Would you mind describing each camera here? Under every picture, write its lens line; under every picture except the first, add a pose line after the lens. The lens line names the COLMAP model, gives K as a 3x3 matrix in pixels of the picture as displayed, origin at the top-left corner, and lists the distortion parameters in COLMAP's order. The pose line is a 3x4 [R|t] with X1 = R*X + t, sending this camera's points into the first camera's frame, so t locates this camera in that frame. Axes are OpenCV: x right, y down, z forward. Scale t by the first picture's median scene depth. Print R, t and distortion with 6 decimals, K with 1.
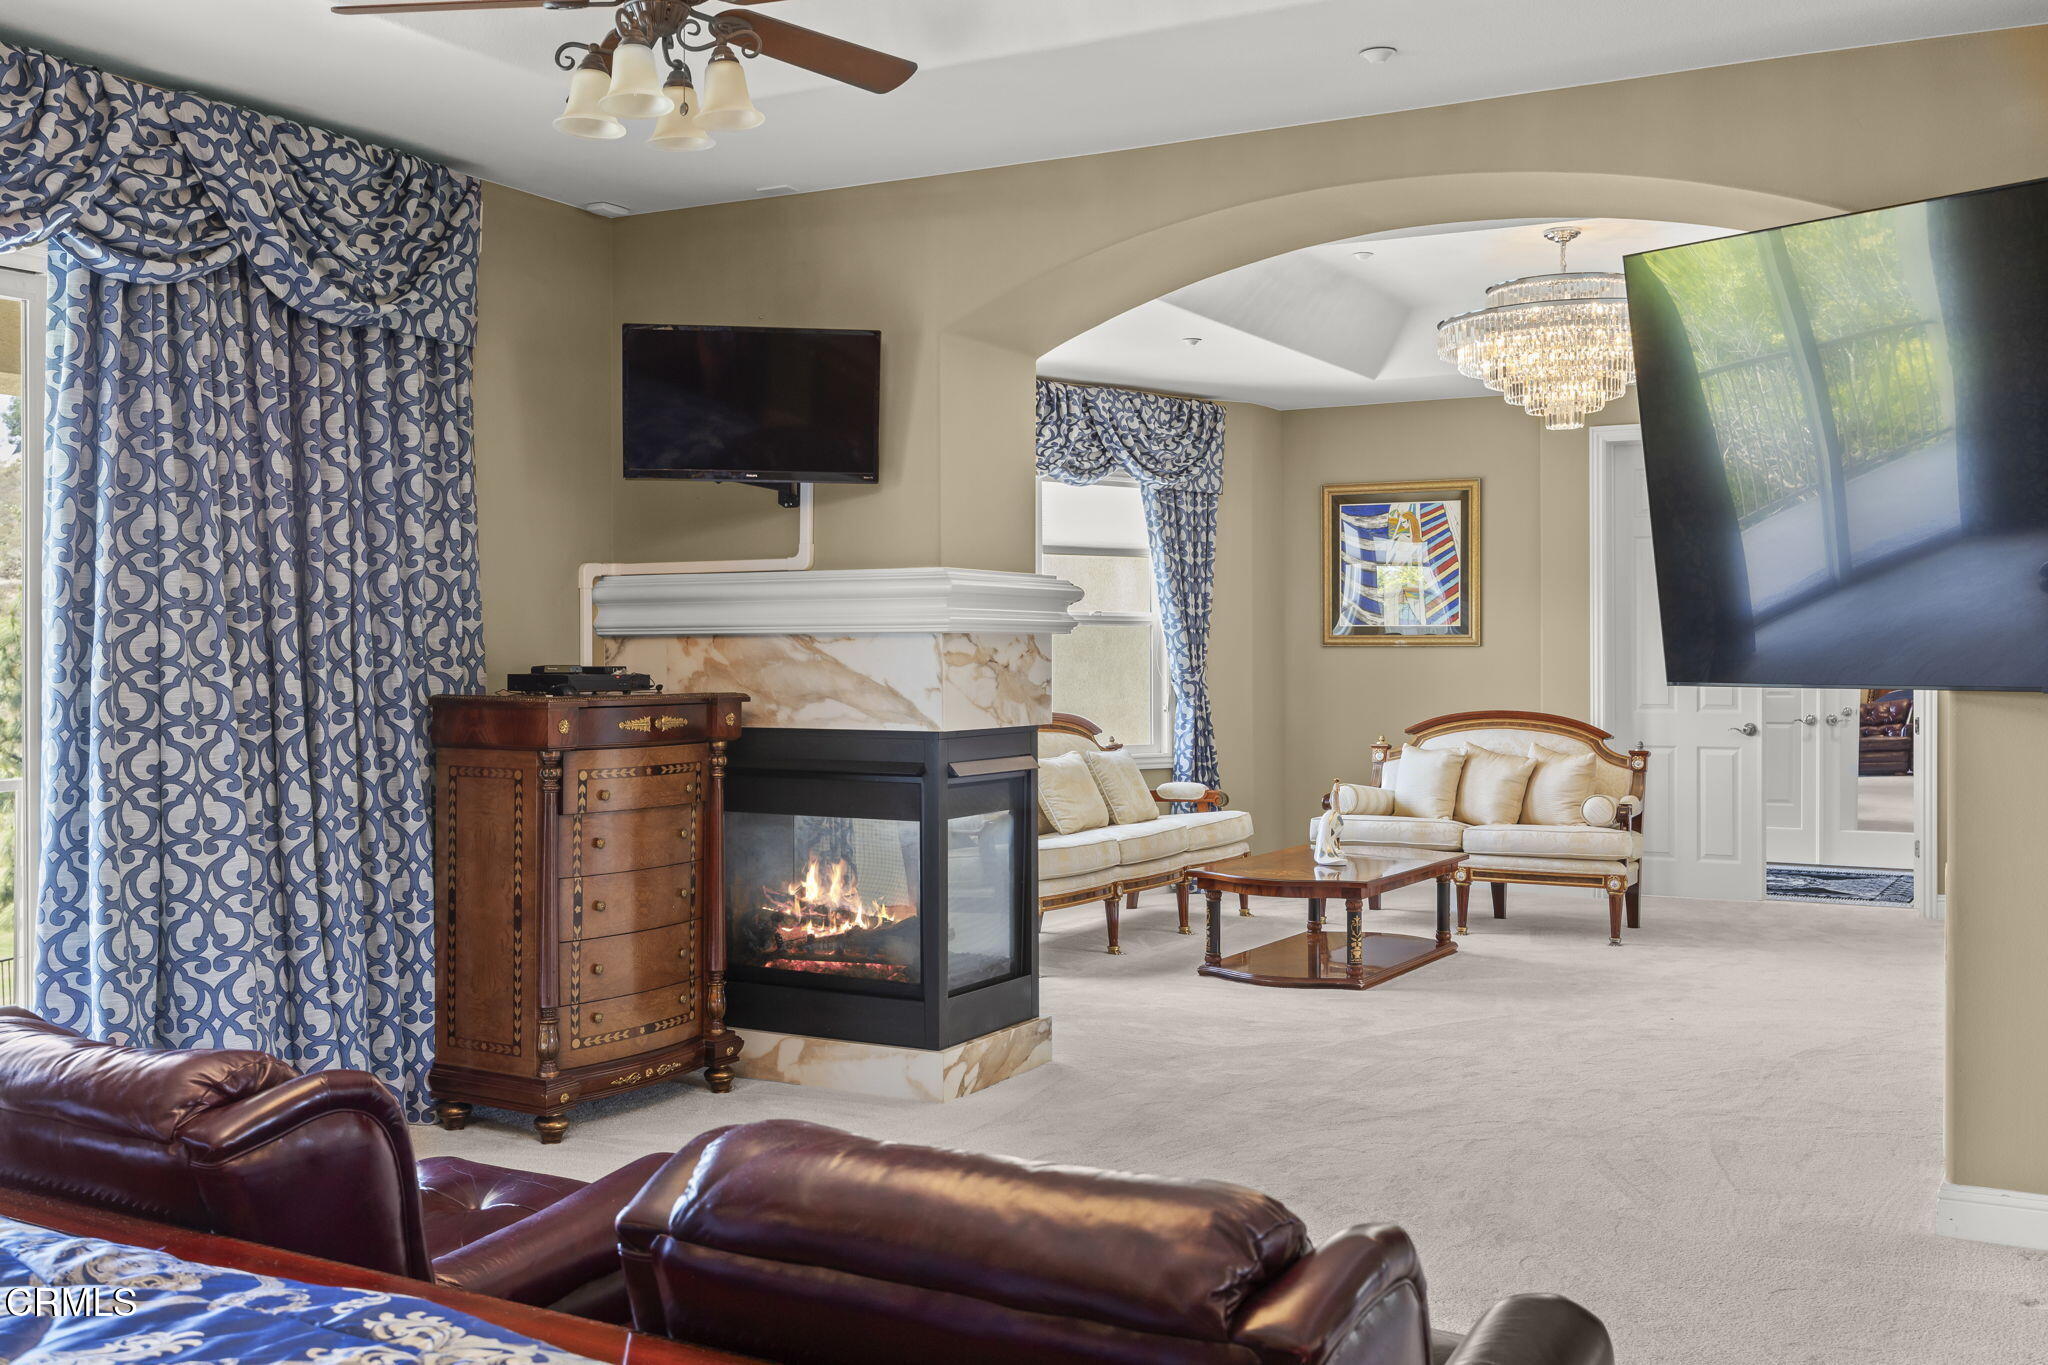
lens RADIAL K [[1829.7, 0, 1022.4], [0, 1829.7, 671.6], [0, 0, 1]] dist [-0.001106, 0.012758]
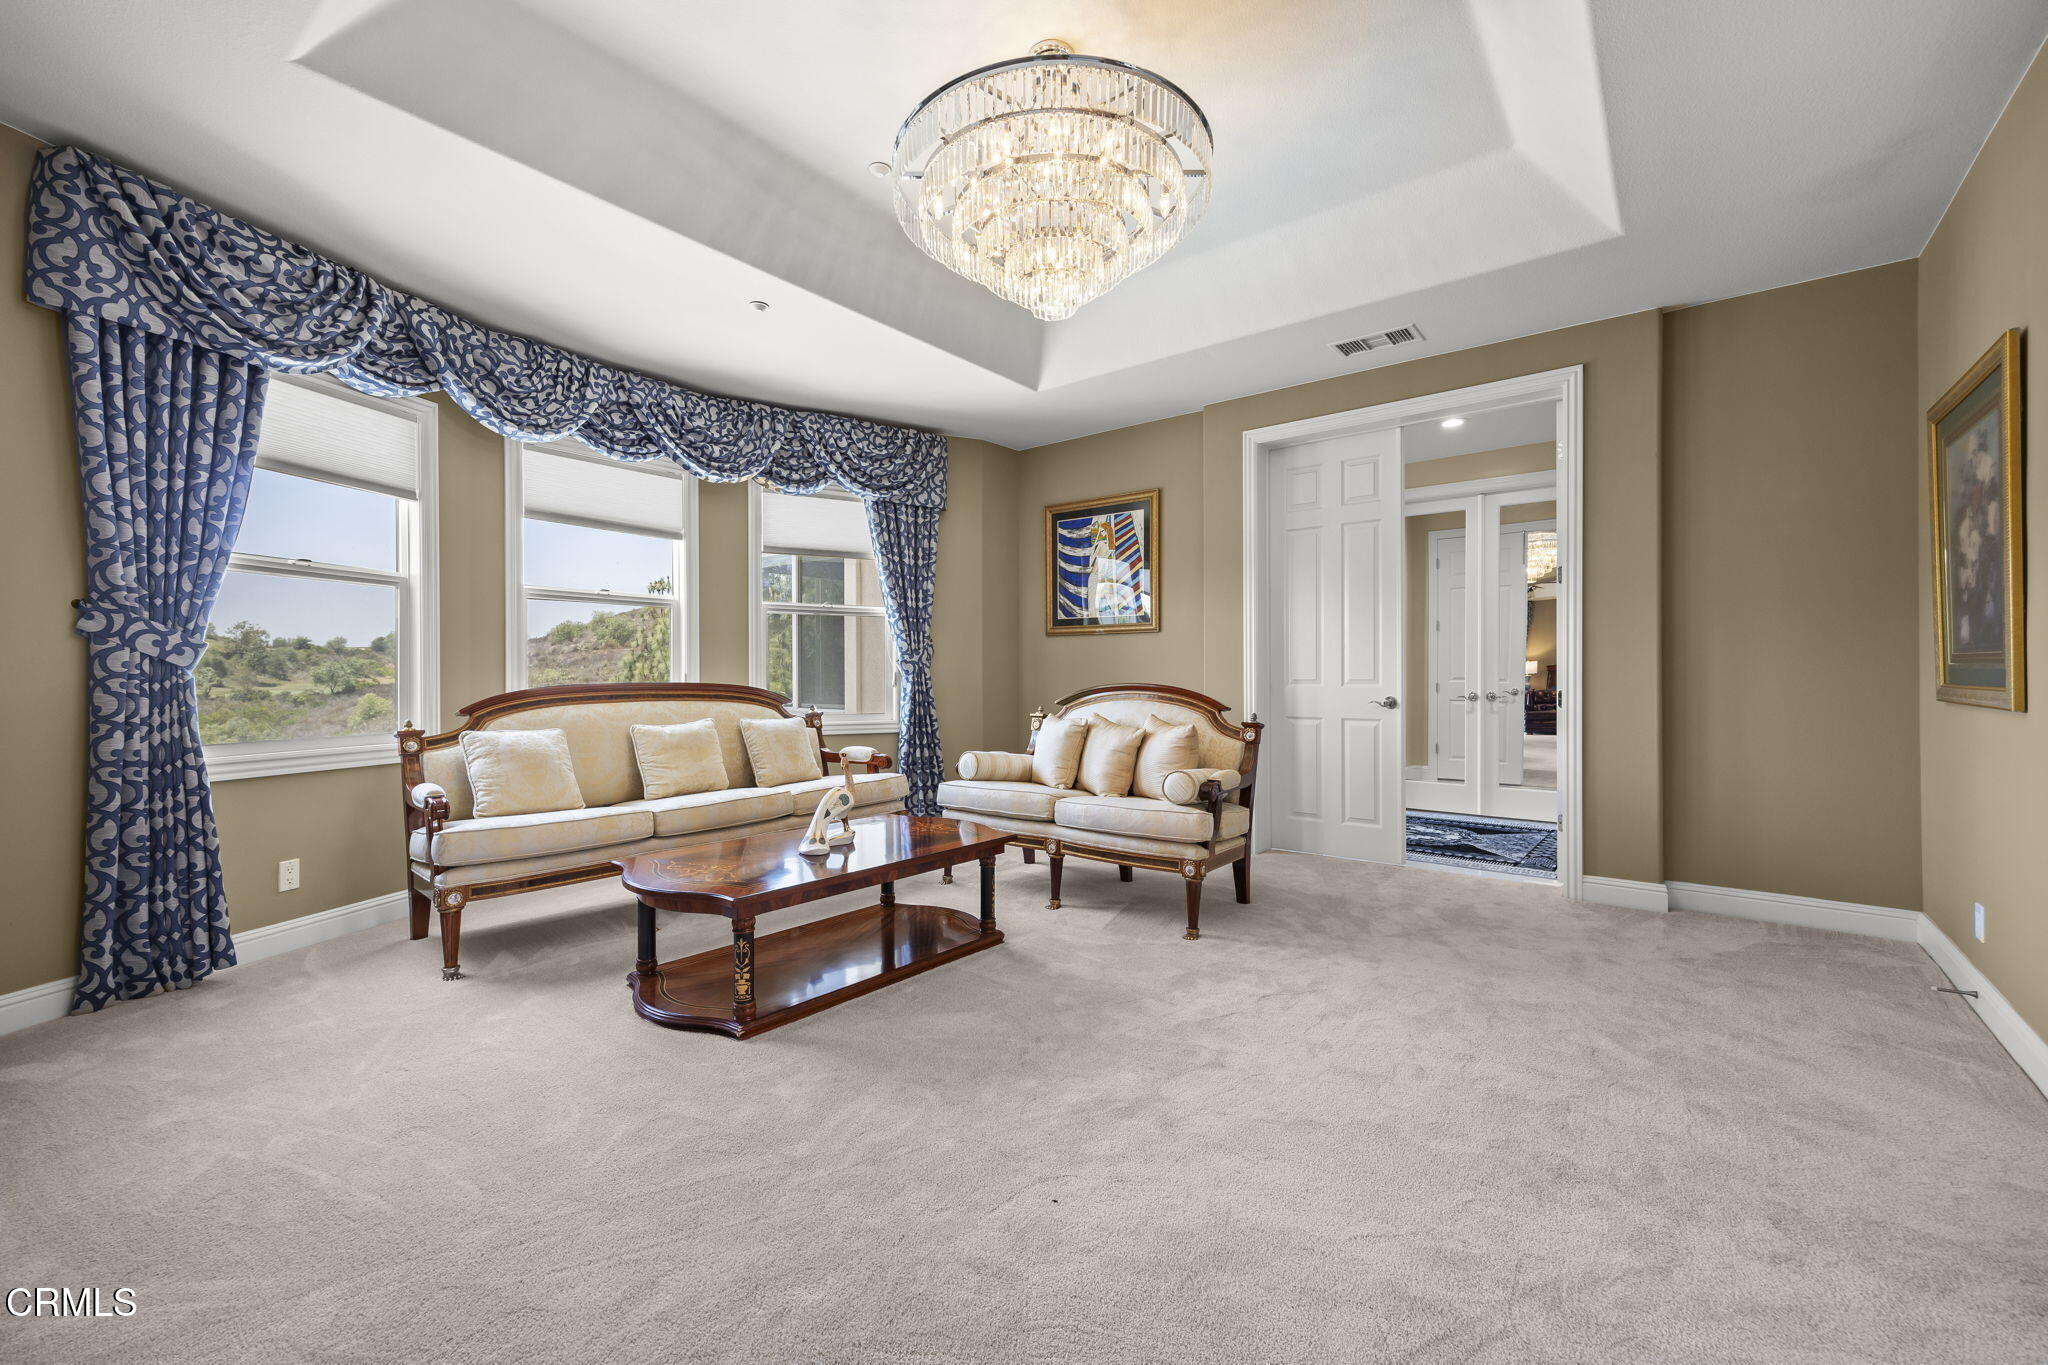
lens RADIAL K [[793.1, 0, 1033.6], [0, 793.1, 678.2], [0, 0, 1]] dist [0.002117, 0.000101]
pose [[0.988908, -0.000998, -0.148526, 0.253126], [0.000258, 0.999987, -0.005005, 0.019209], [0.148529, 0.004912, 0.988896, 0.497268]]
